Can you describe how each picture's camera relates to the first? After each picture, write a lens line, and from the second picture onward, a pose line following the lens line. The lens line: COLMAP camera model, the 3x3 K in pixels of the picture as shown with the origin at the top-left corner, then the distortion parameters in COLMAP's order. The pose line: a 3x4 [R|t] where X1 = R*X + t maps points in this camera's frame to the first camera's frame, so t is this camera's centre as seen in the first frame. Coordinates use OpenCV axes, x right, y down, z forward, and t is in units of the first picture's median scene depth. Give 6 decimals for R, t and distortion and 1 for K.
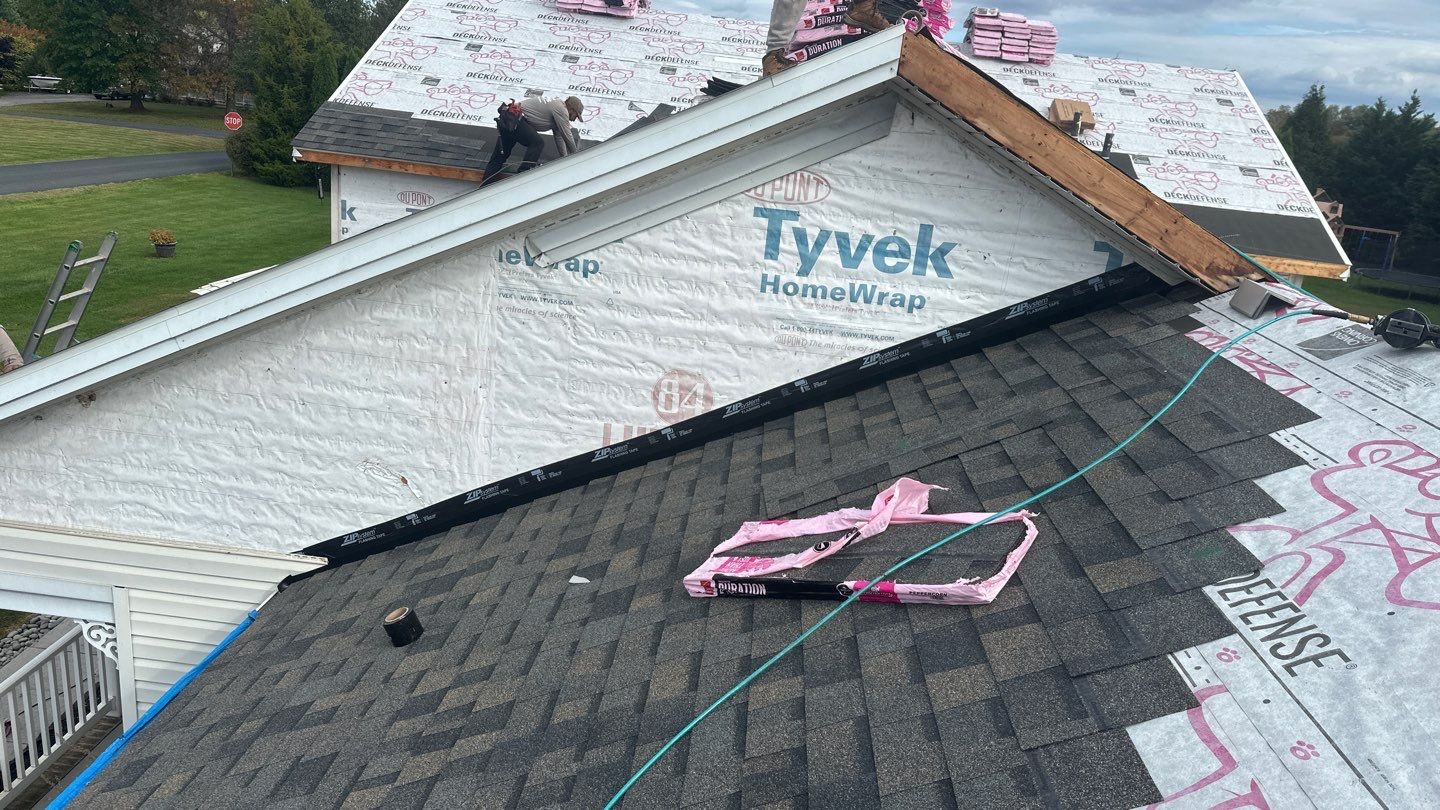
lens RADIAL K [[972.7, 0, 685.7], [0, 972.7, 422.0], [0, 0, 1]] dist [-0.001657, -0.027527]
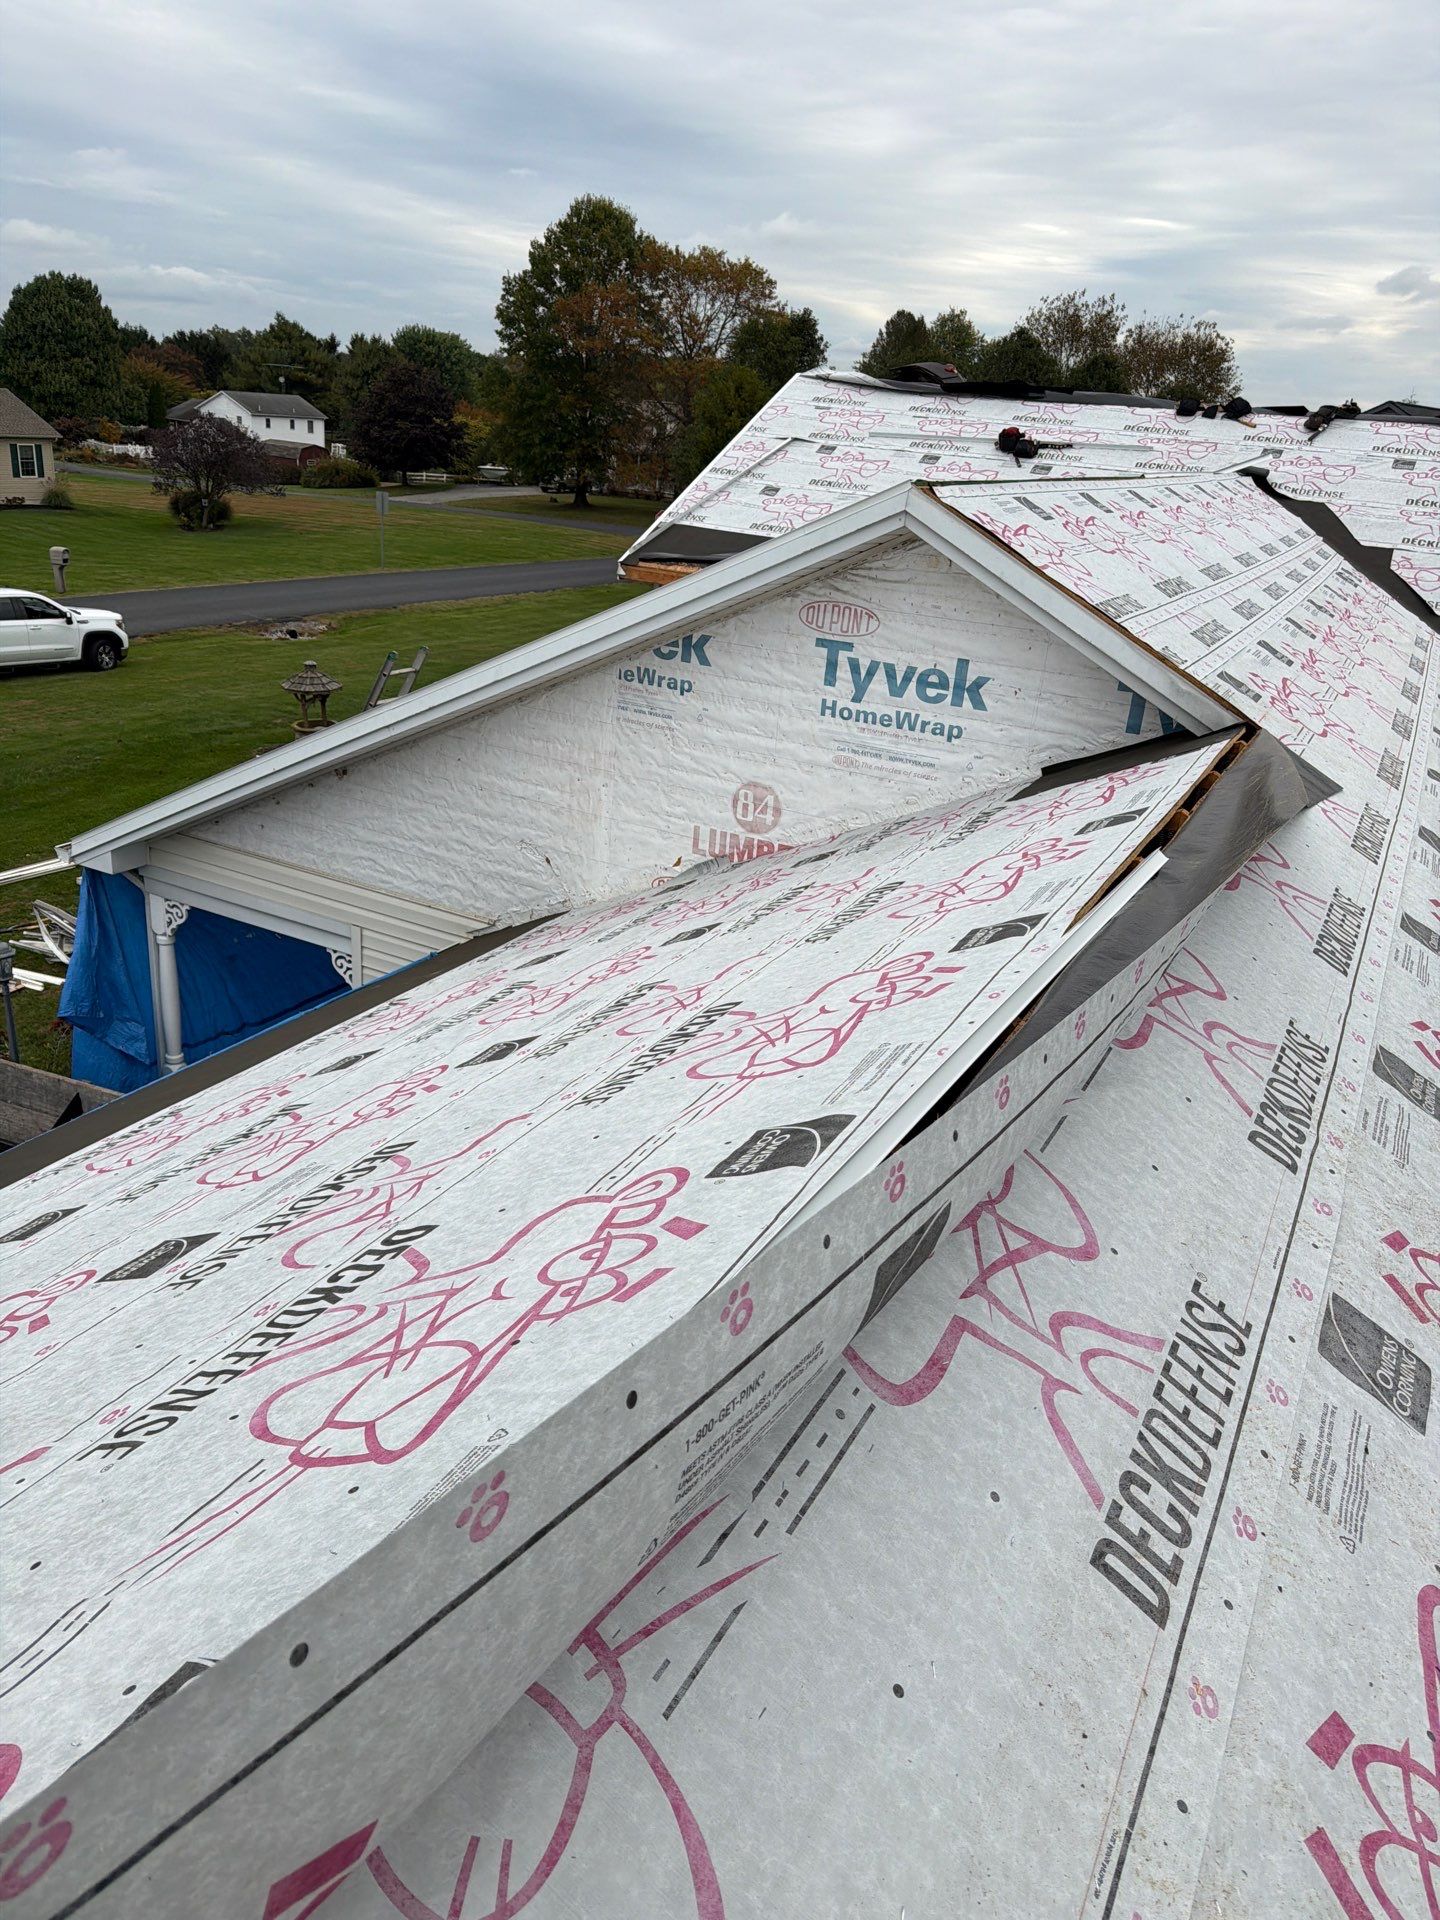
lens RADIAL K [[1382.4, 0, 685.2], [0, 1382.4, 980.7], [0, 0, 1]] dist [0.067960, -0.113938]
pose [[0.892542, 0.131535, -0.431354, 0.645888], [-0.117520, 0.991309, 0.059116, 0.089799], [0.435381, -0.002070, 0.900244, -0.487592]]
